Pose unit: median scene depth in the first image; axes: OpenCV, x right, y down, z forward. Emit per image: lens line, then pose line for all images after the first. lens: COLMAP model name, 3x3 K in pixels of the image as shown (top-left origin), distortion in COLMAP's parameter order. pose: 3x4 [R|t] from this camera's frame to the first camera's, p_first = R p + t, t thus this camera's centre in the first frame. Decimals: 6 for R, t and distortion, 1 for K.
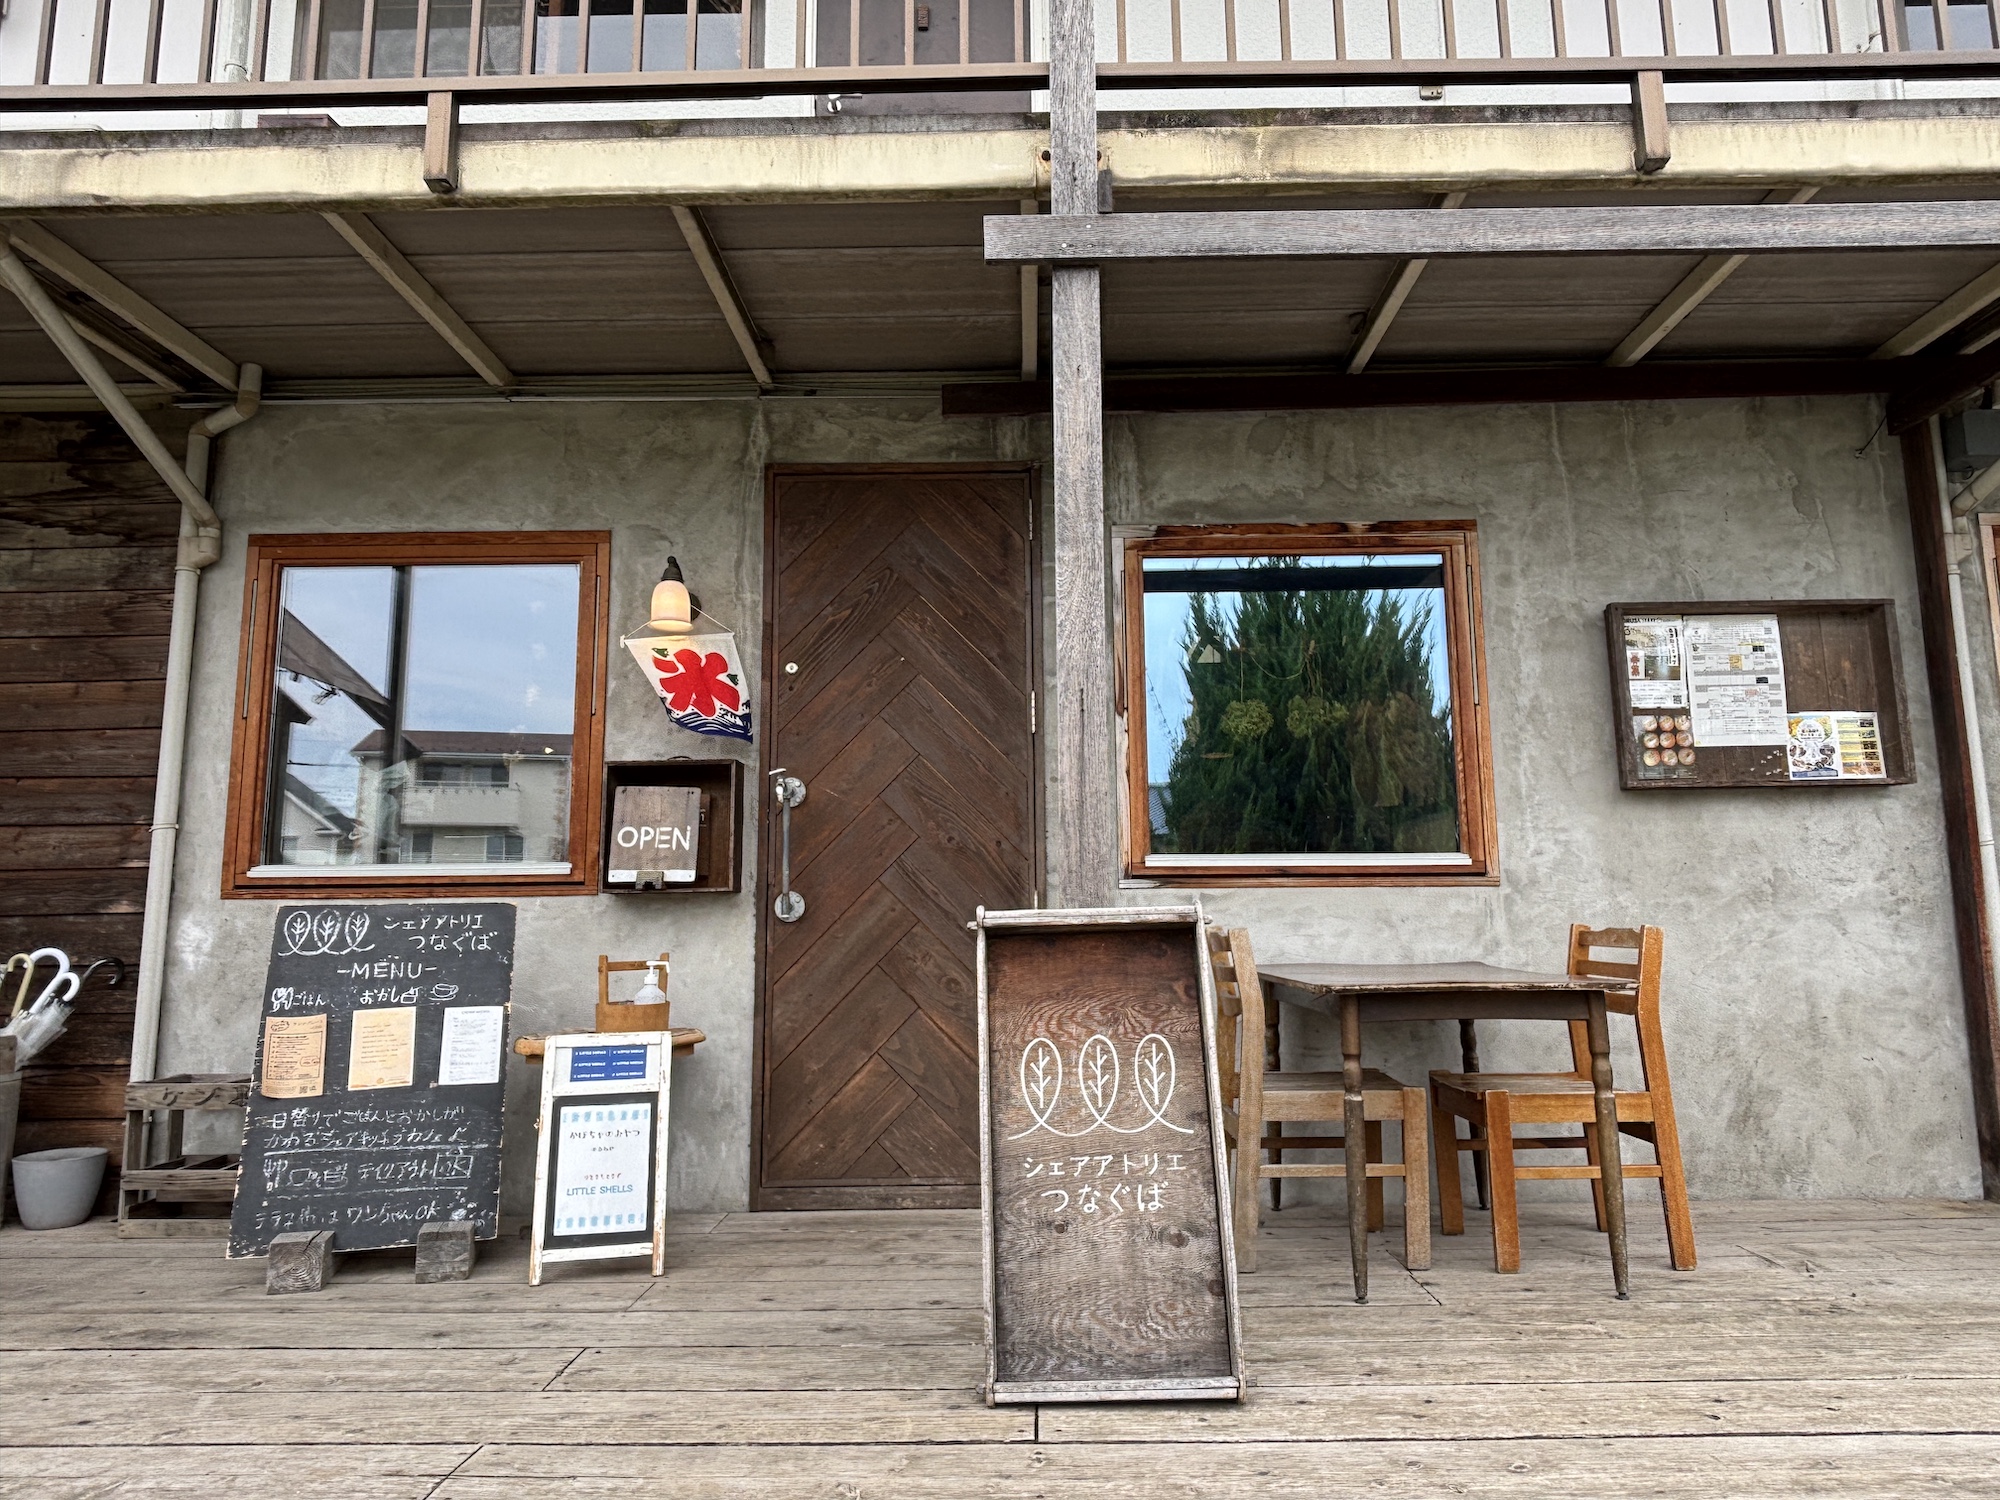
lens RADIAL K [[1236.3, 0, 1002.2], [0, 1236.3, 743.5], [0, 0, 1]] dist [-0.006952, 0.000516]
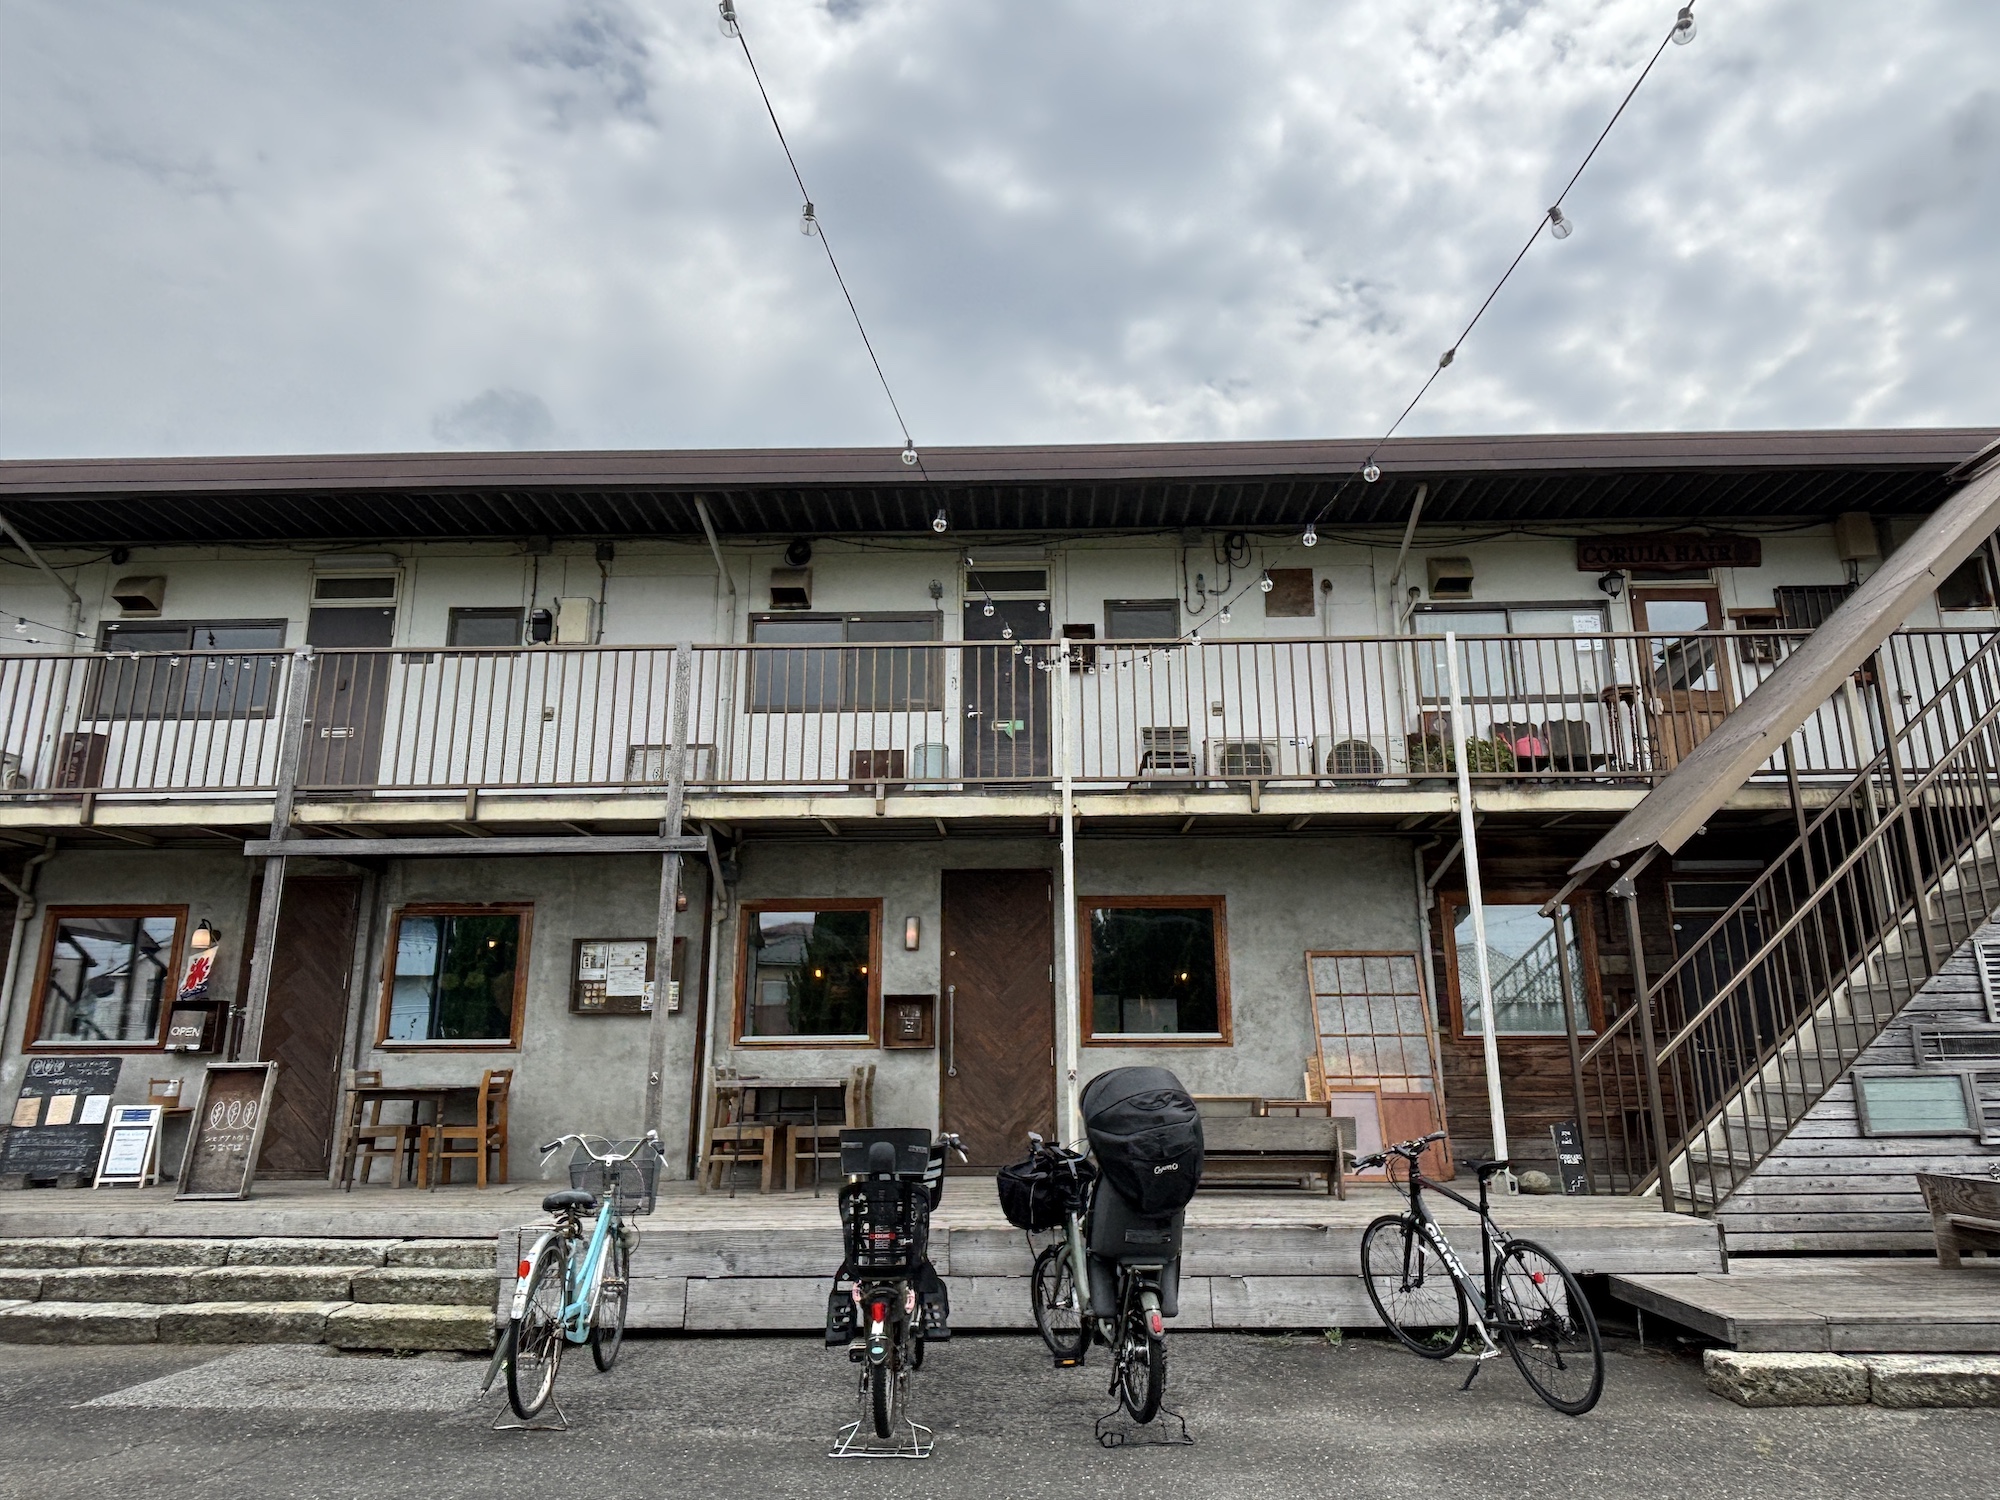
lens RADIAL K [[1236.3, 0, 1002.2], [0, 1236.3, 758.2], [0, 0, 1]] dist [-0.006952, 0.000516]
pose [[0.999908, 0.002625, -0.013310, 1.463126], [-0.003893, 0.995356, -0.096180, -0.251459], [0.012995, 0.096223, 0.995275, -1.601559]]
